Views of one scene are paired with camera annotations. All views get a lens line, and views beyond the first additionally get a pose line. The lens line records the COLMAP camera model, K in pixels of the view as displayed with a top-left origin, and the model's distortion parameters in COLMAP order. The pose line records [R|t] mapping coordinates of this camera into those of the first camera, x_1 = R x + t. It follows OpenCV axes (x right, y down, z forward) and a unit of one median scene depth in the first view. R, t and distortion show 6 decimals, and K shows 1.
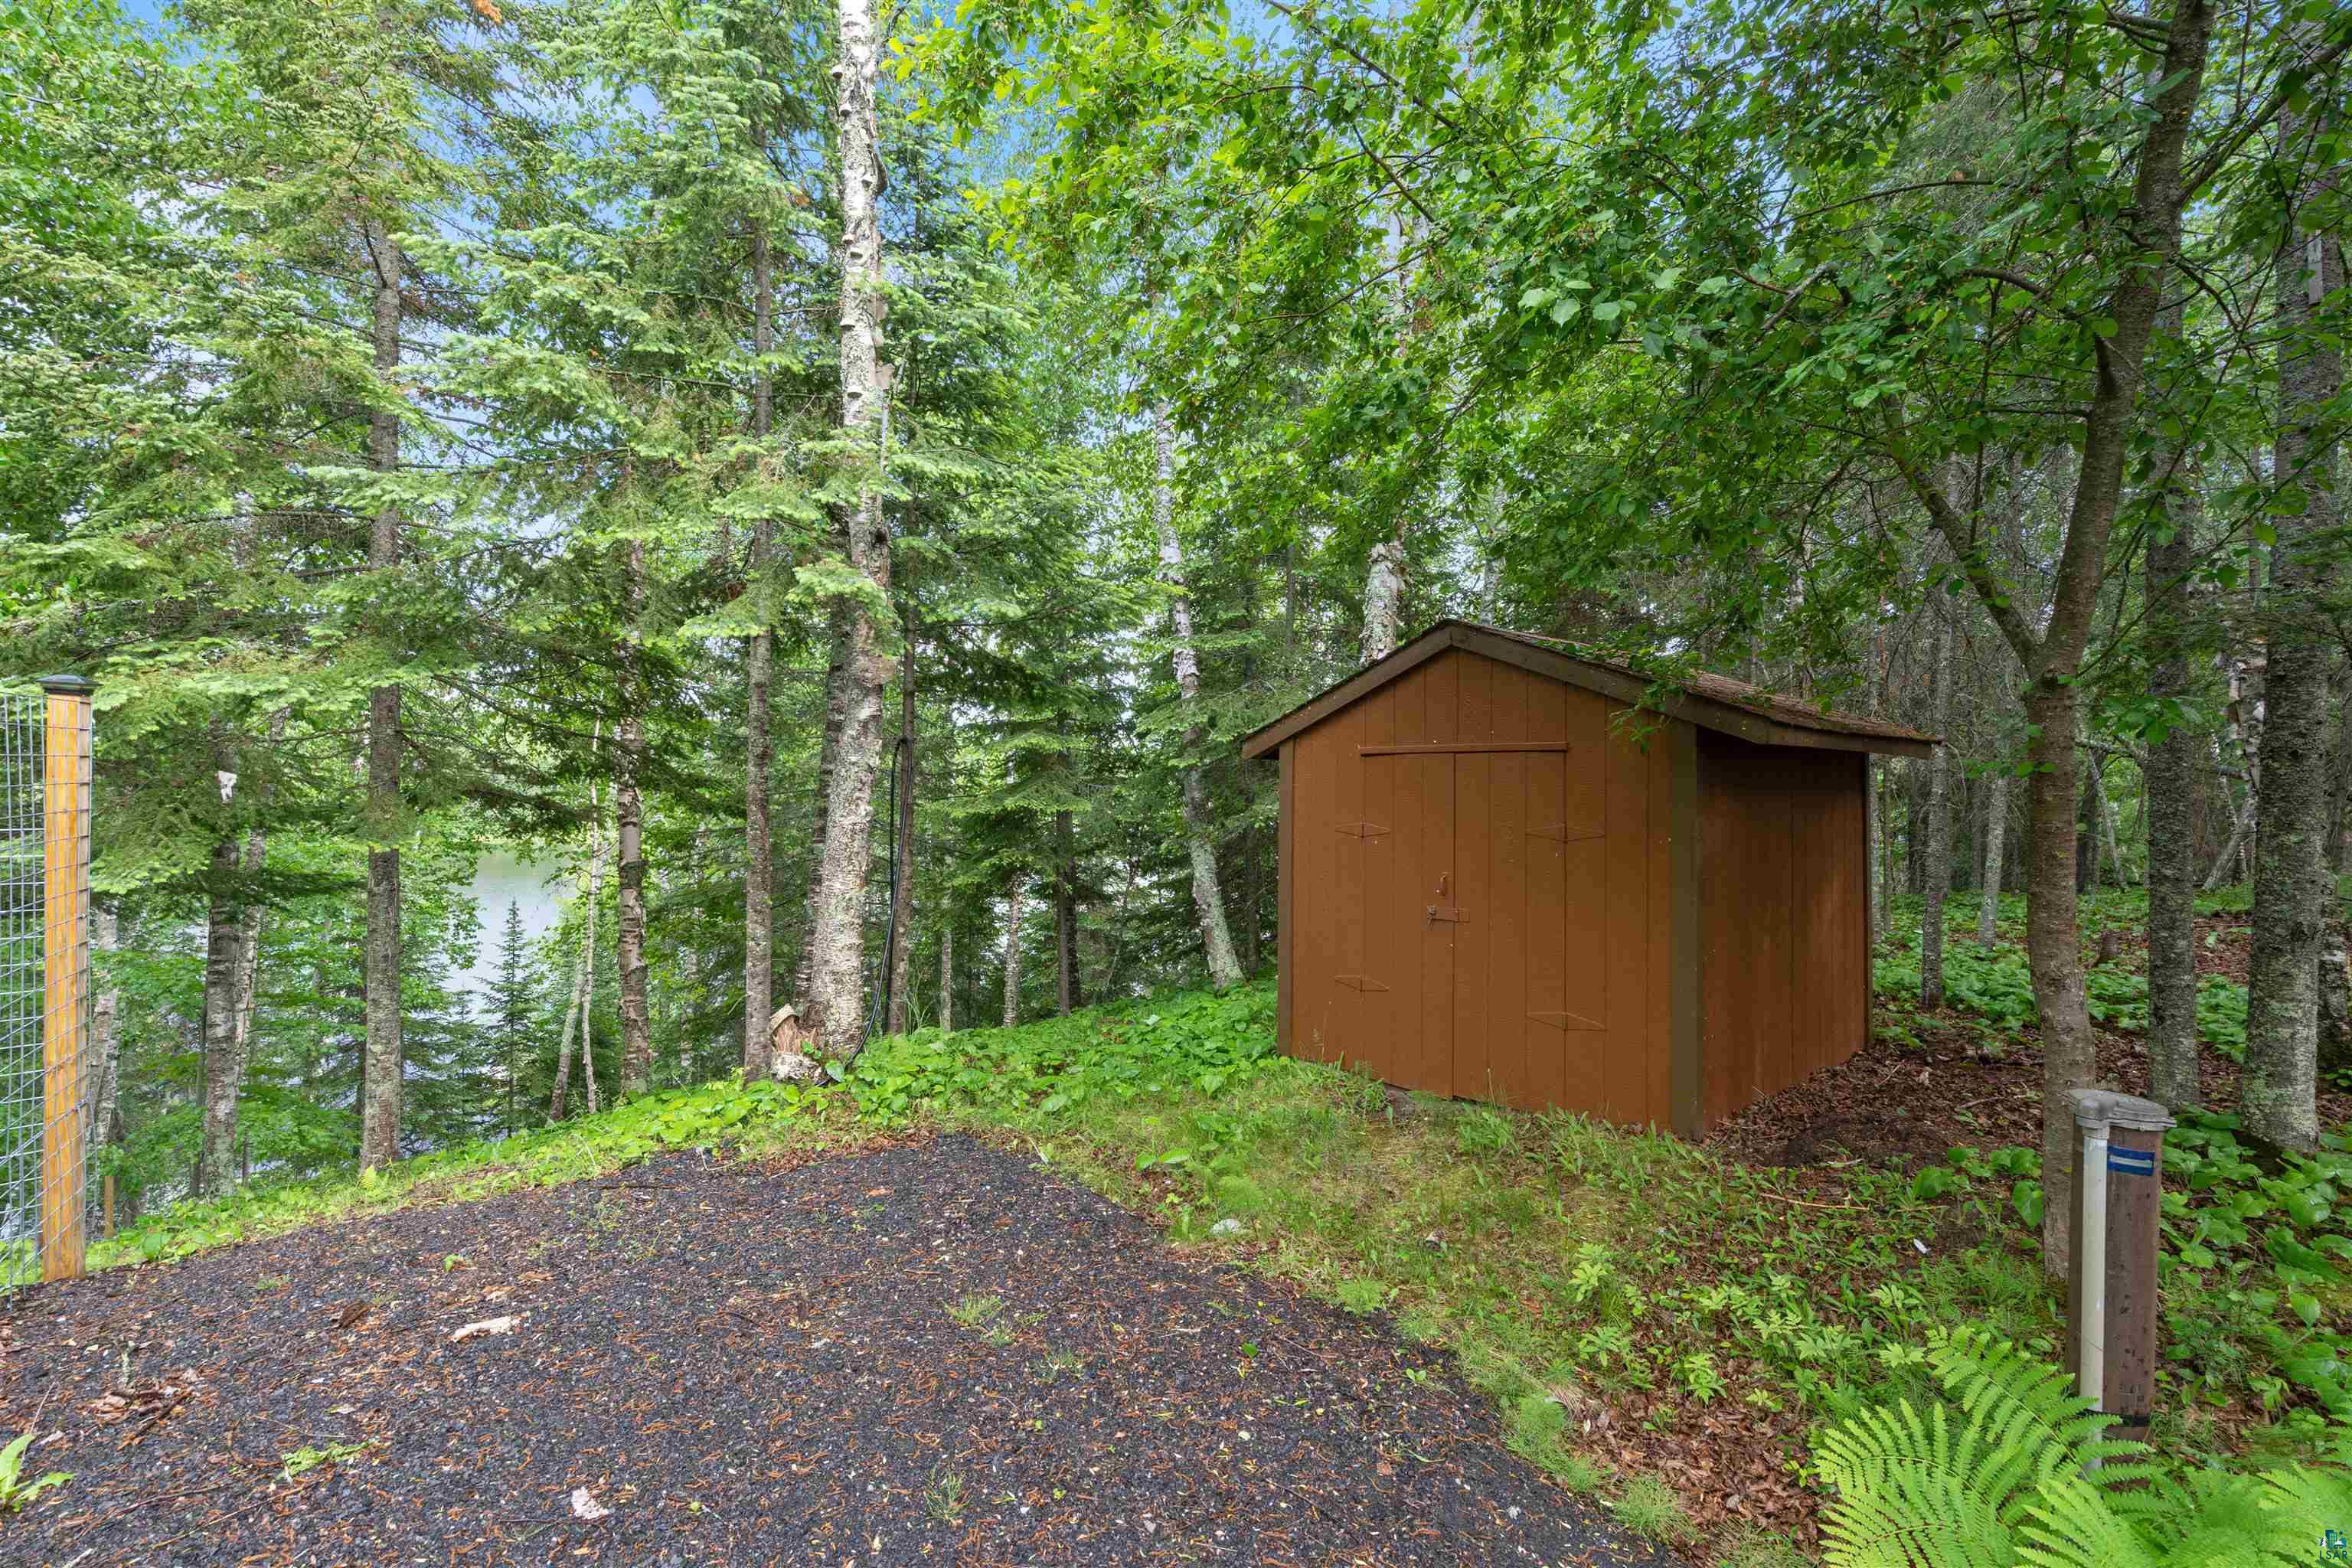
lens RADIAL K [[1082.2, 0, 1155.0], [0, 1082.2, 750.9], [0, 0, 1]] dist [-0.006299, 0.000530]
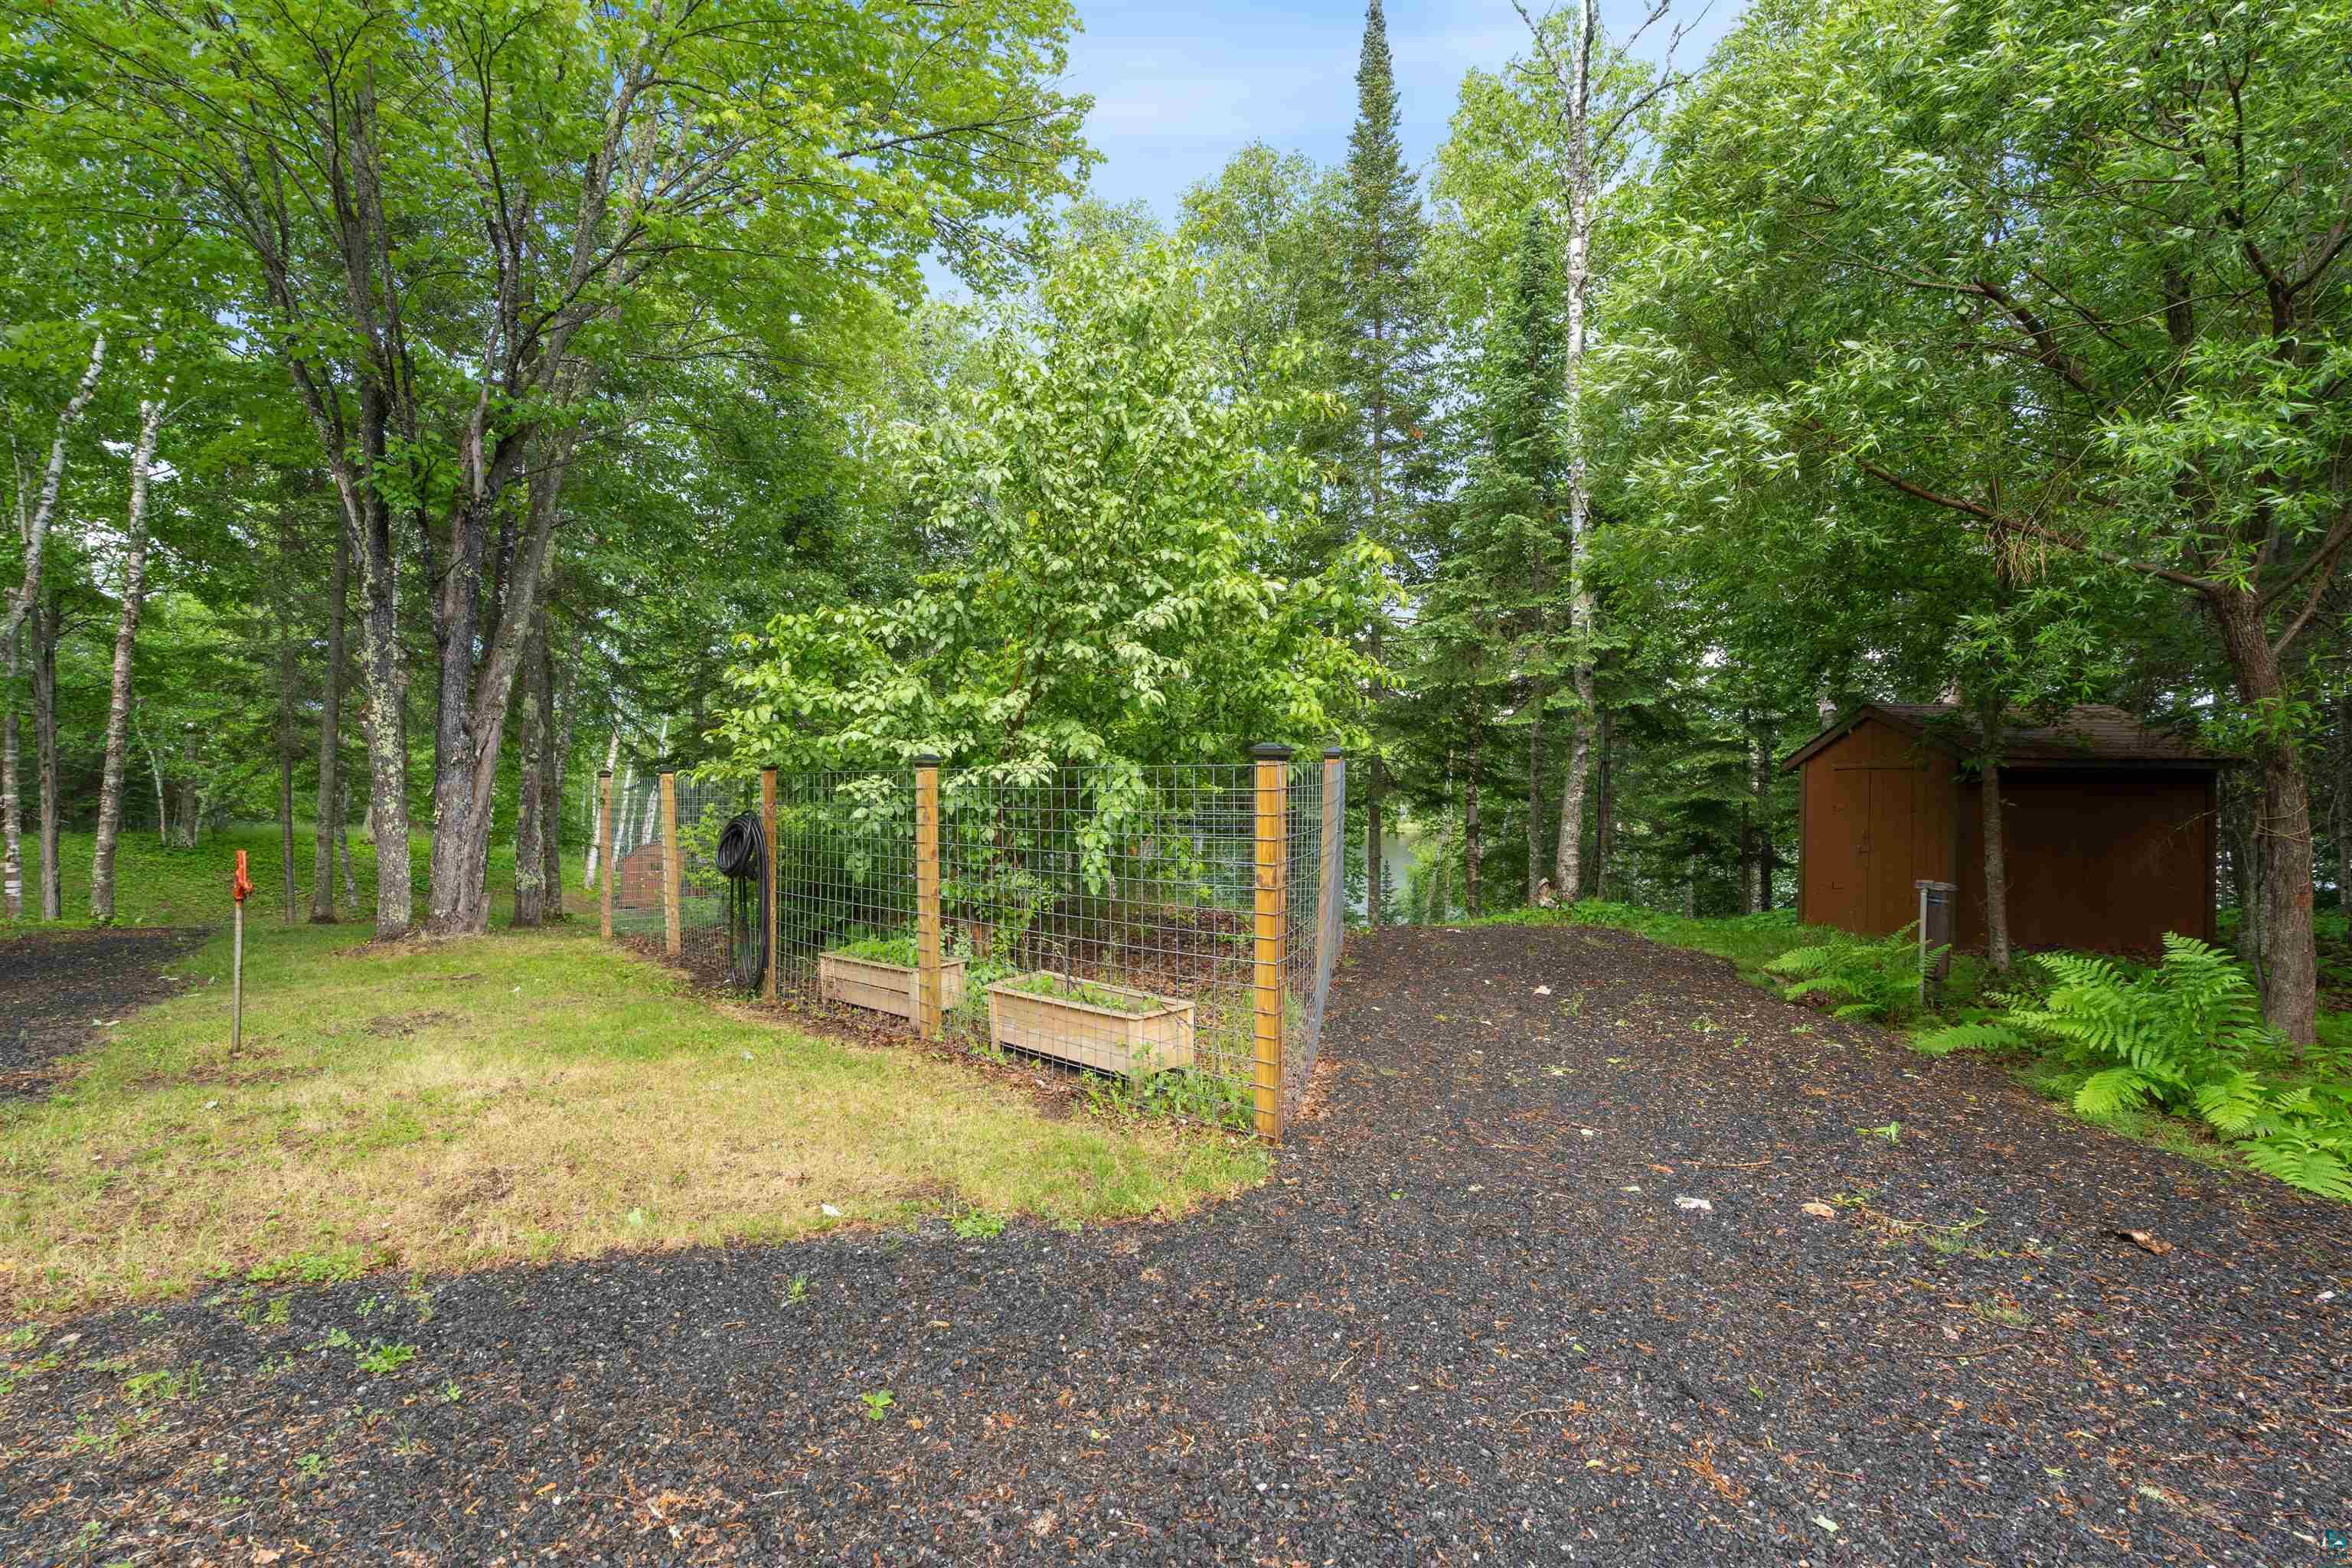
lens RADIAL K [[1082.2, 0, 1155.0], [0, 1082.2, 750.9], [0, 0, 1]] dist [-0.006299, 0.000530]
pose [[0.759285, -0.001055, -0.650757, 0.526406], [-0.004299, 0.999969, -0.006638, -0.018071], [0.650744, 0.007838, 0.759257, -1.290653]]
